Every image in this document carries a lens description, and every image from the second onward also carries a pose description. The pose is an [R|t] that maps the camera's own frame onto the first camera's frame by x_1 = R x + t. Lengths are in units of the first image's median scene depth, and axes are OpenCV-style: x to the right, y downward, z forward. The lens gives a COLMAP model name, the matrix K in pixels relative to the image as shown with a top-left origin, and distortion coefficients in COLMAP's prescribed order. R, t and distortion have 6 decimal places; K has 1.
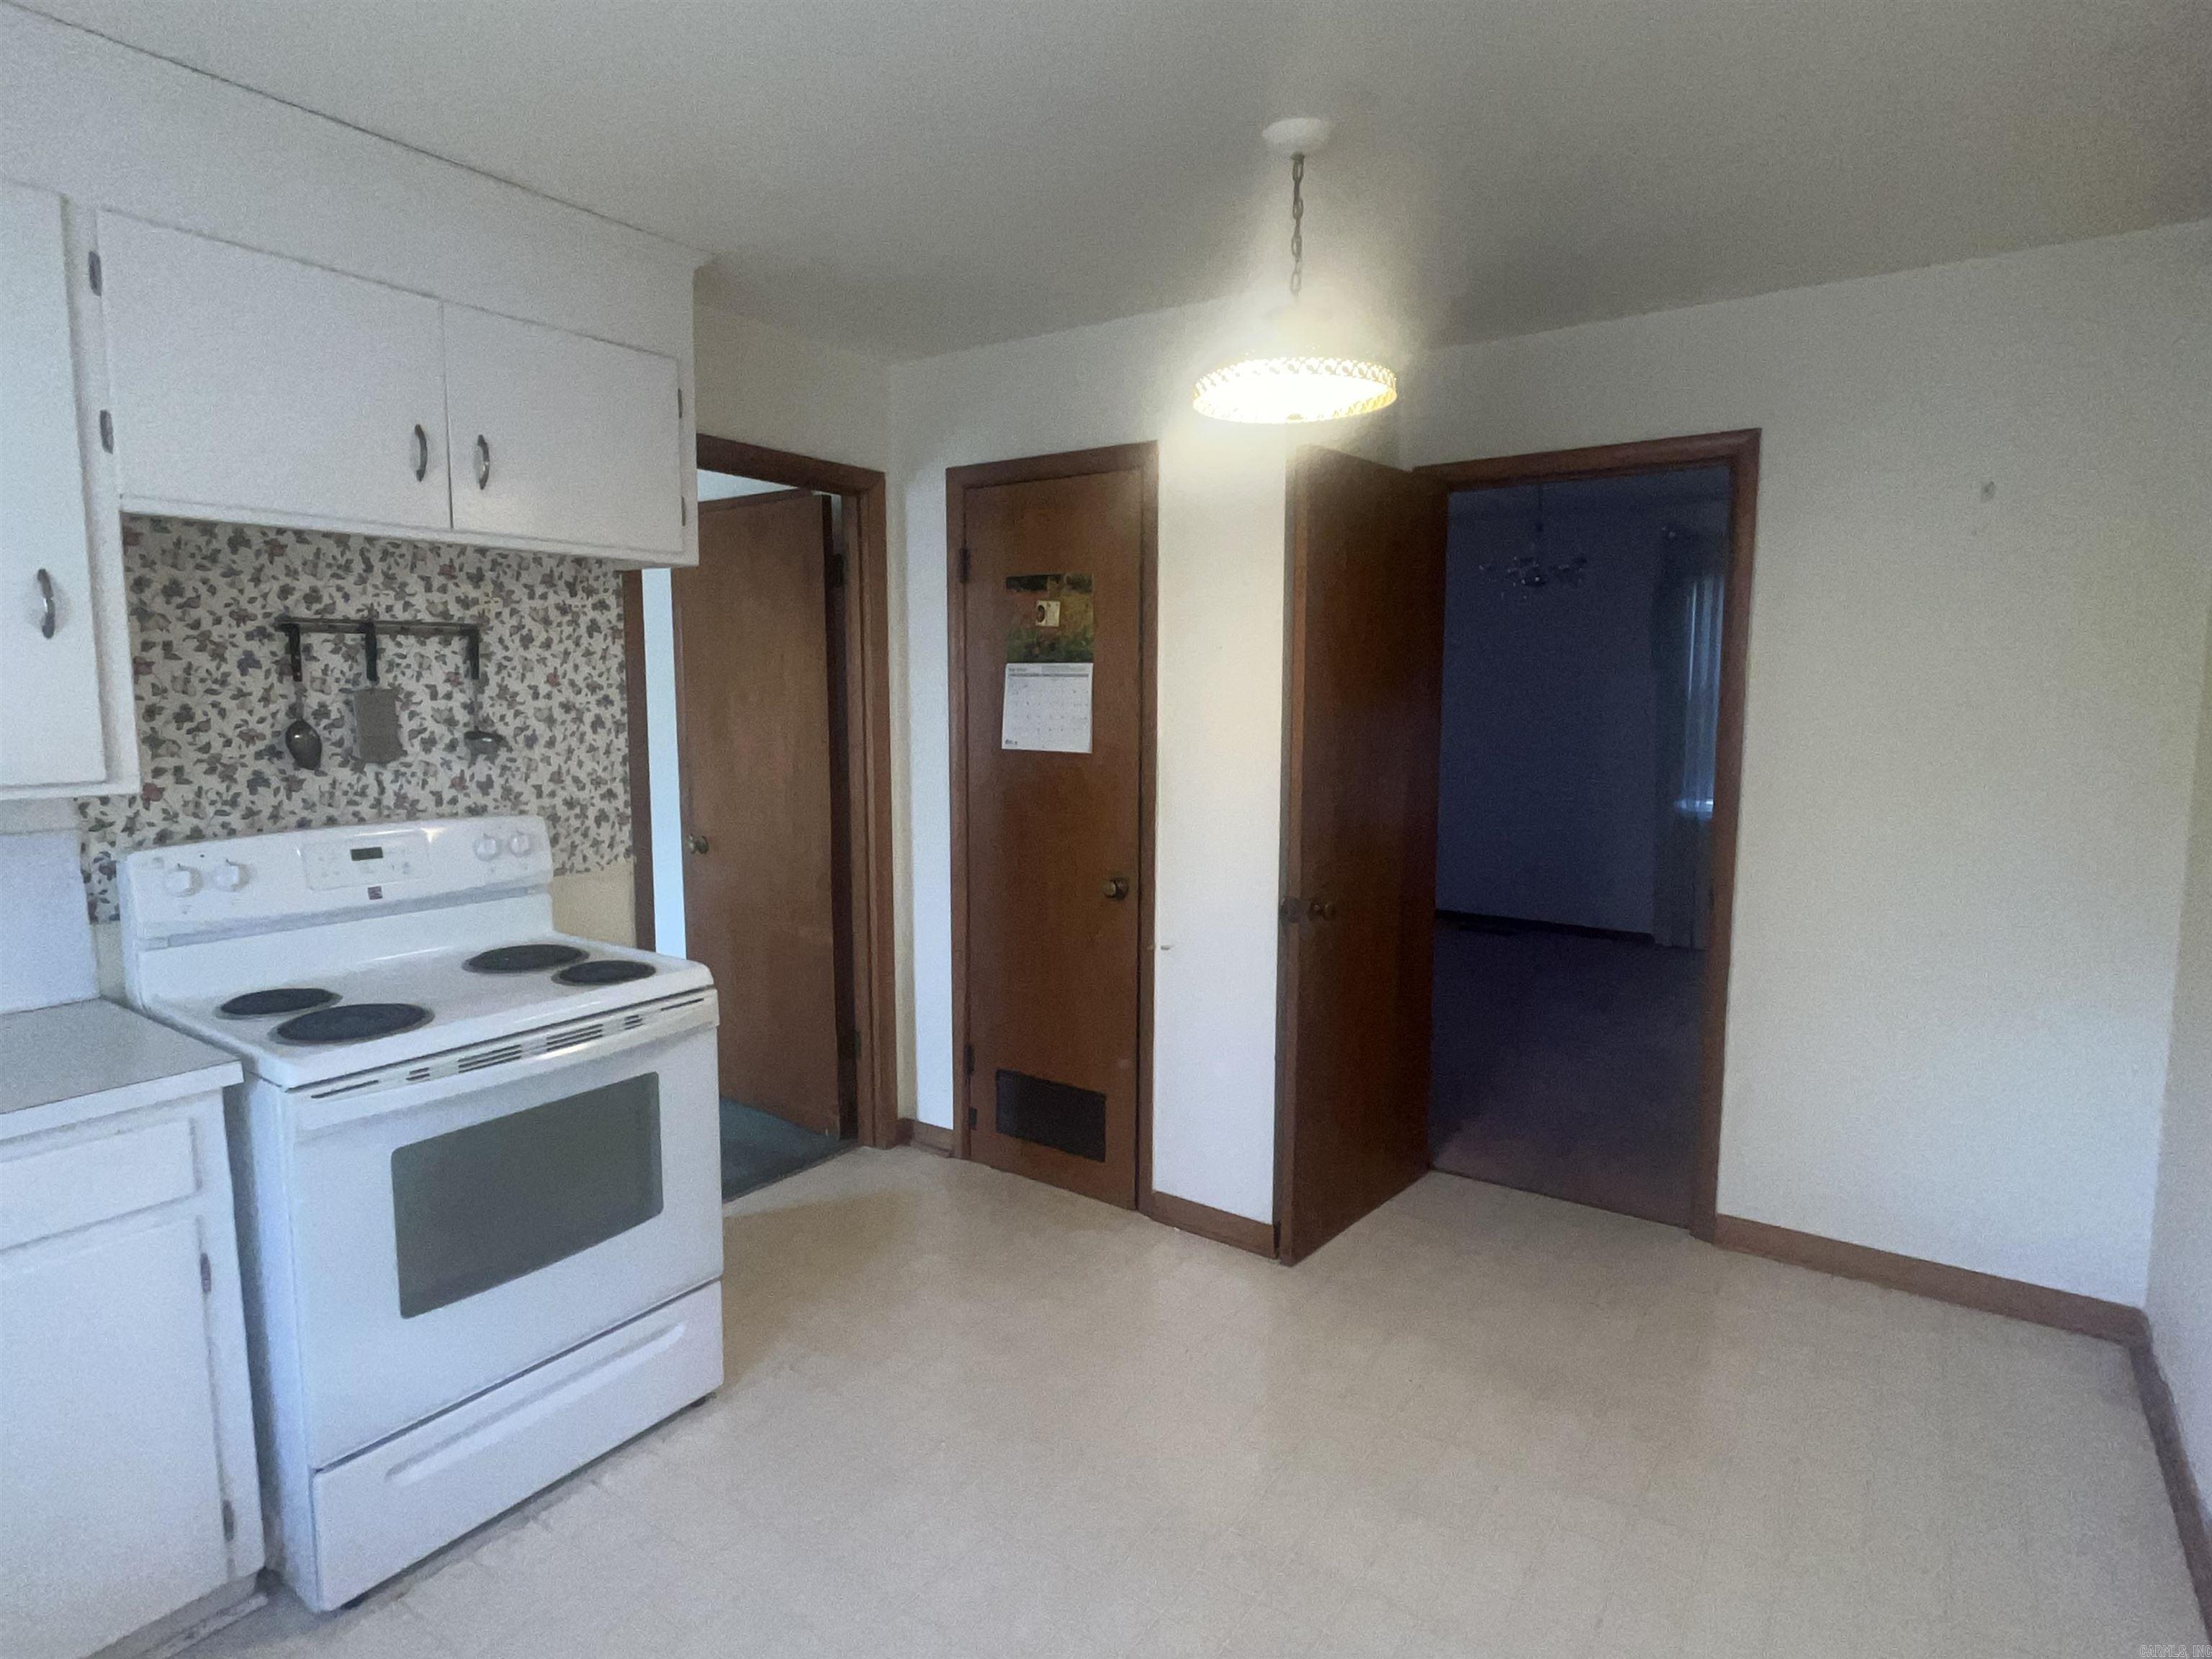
lens RADIAL K [[1186.3, 0, 1105.4], [0, 1186.3, 818.9], [0, 0, 1]] dist [0.001480, -0.002470]
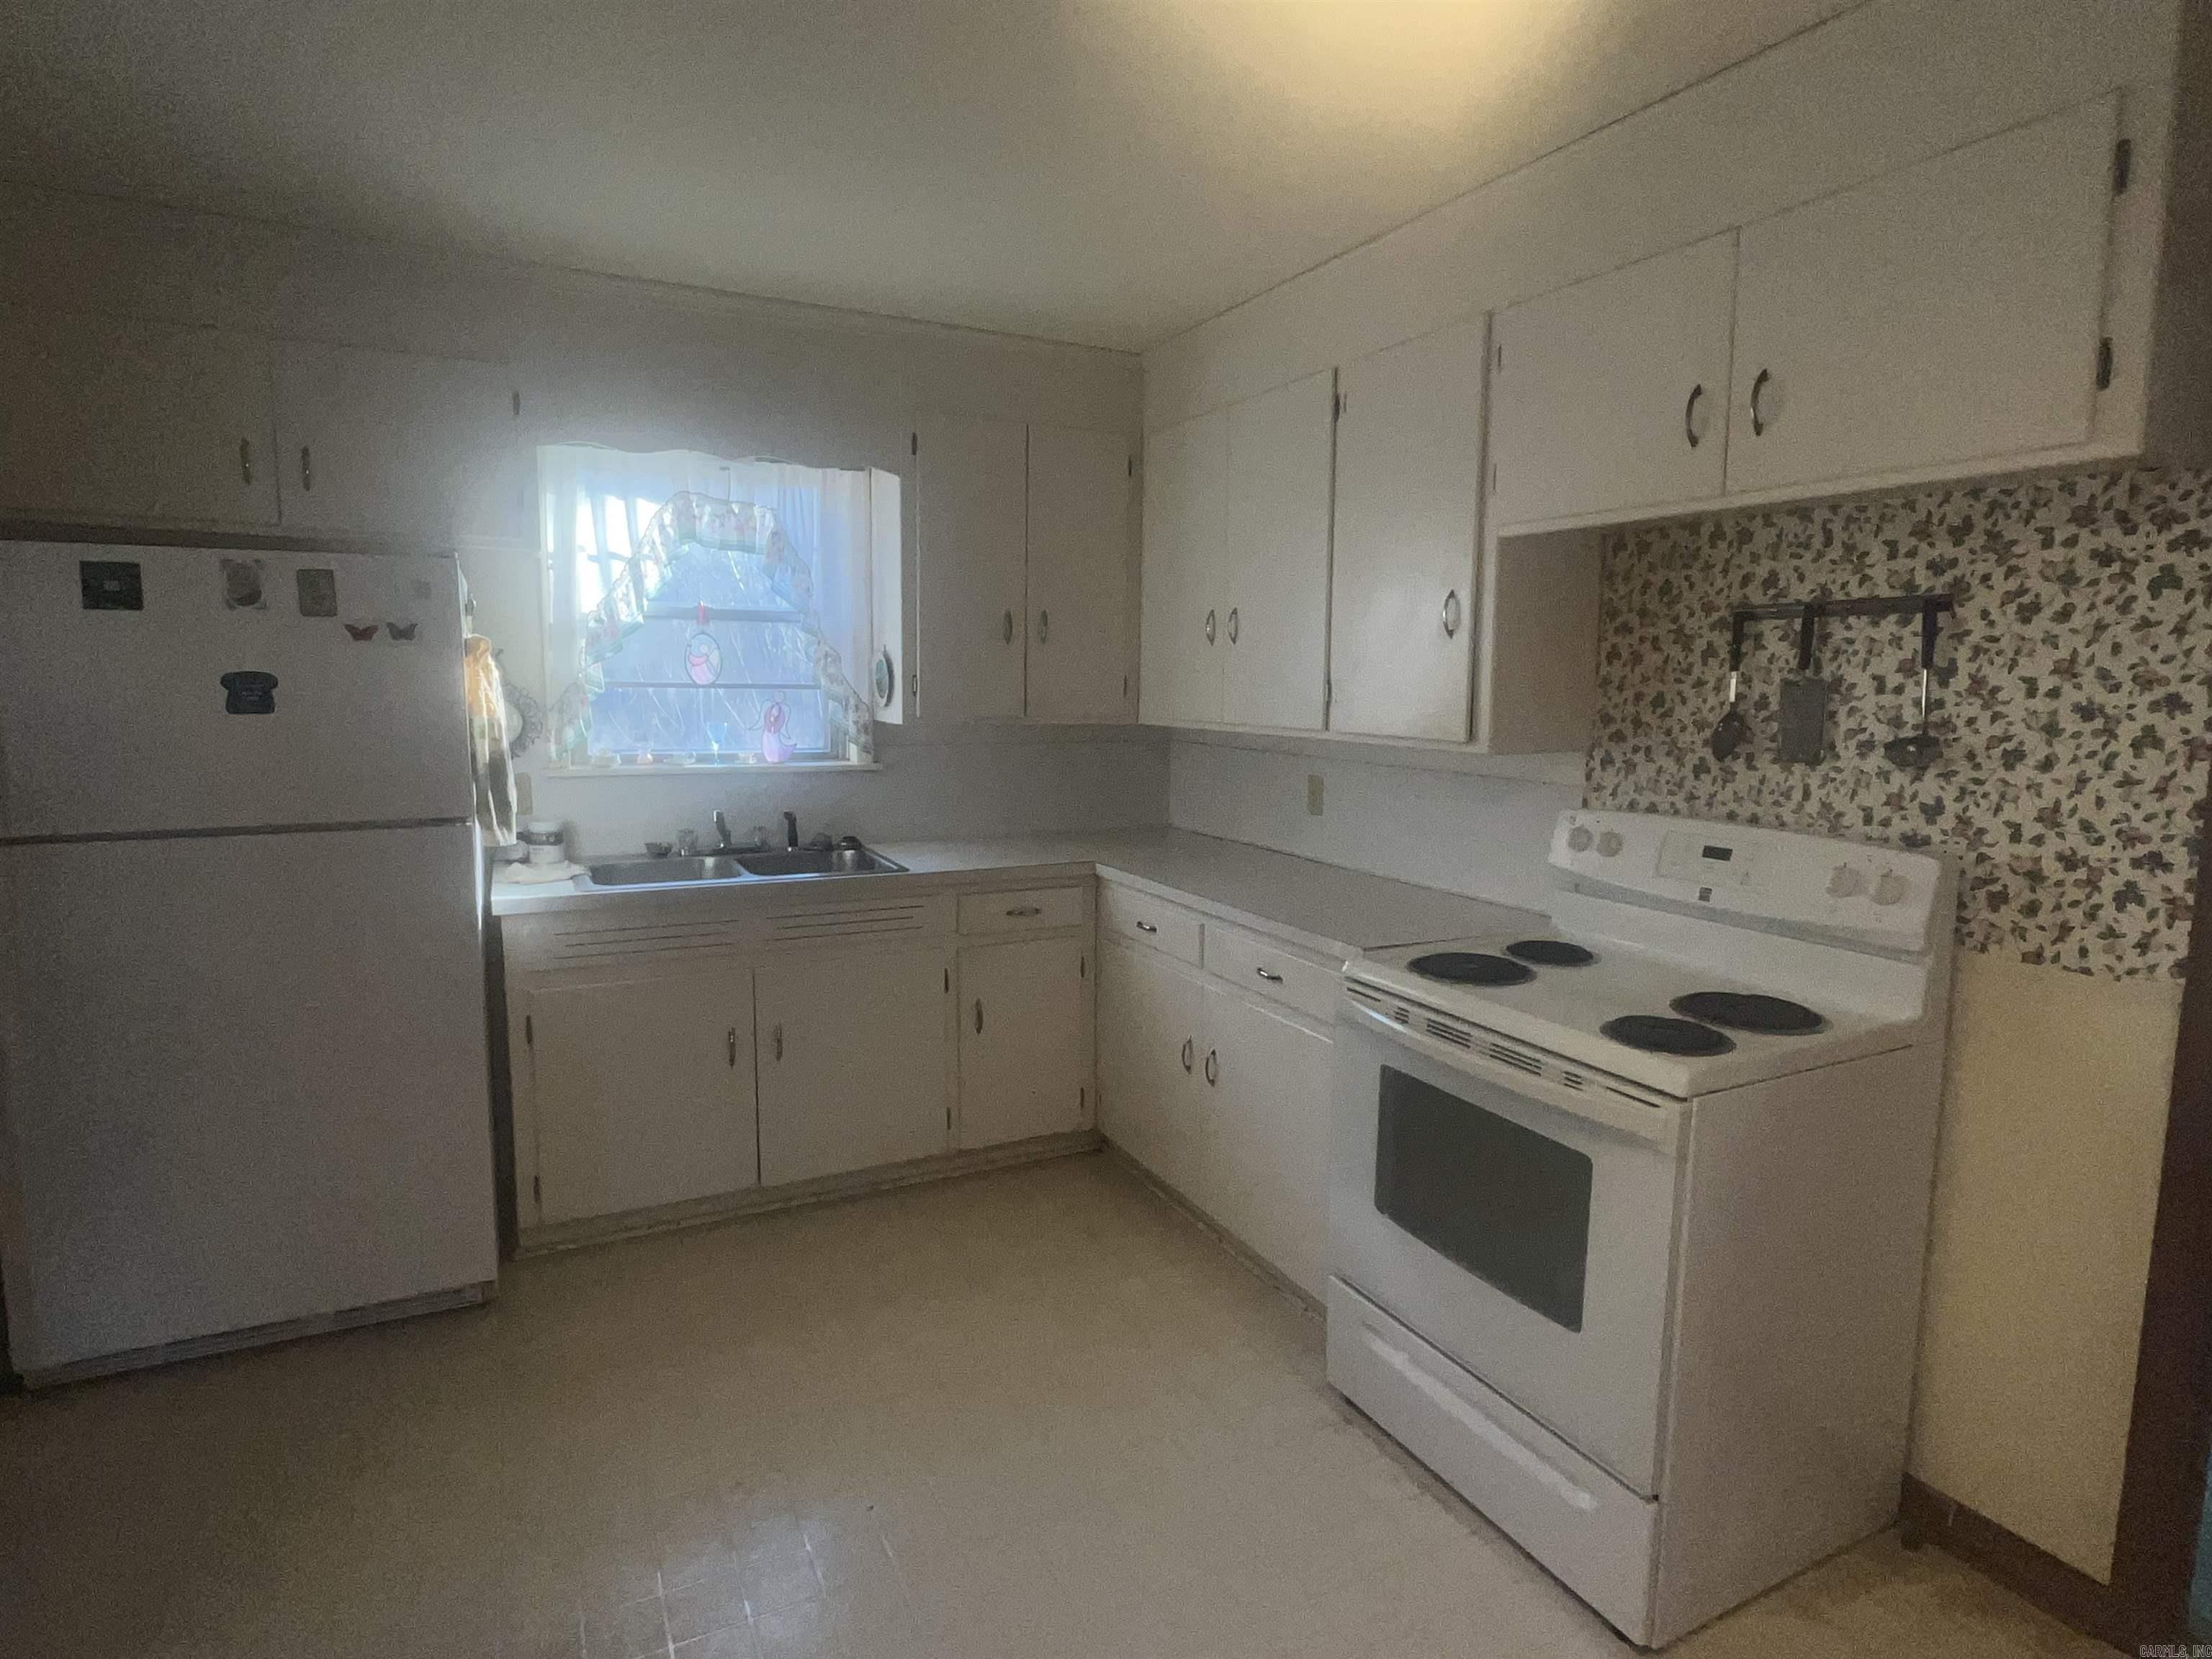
lens RADIAL K [[1186.3, 0, 1109.2], [0, 1186.3, 819.0], [0, 0, 1]] dist [0.001480, -0.002470]
pose [[-0.471237, 0.098024, -0.876542, 0.399353], [-0.112970, 0.978912, 0.170206, -0.096336], [0.874742, 0.179230, -0.450226, 0.930979]]
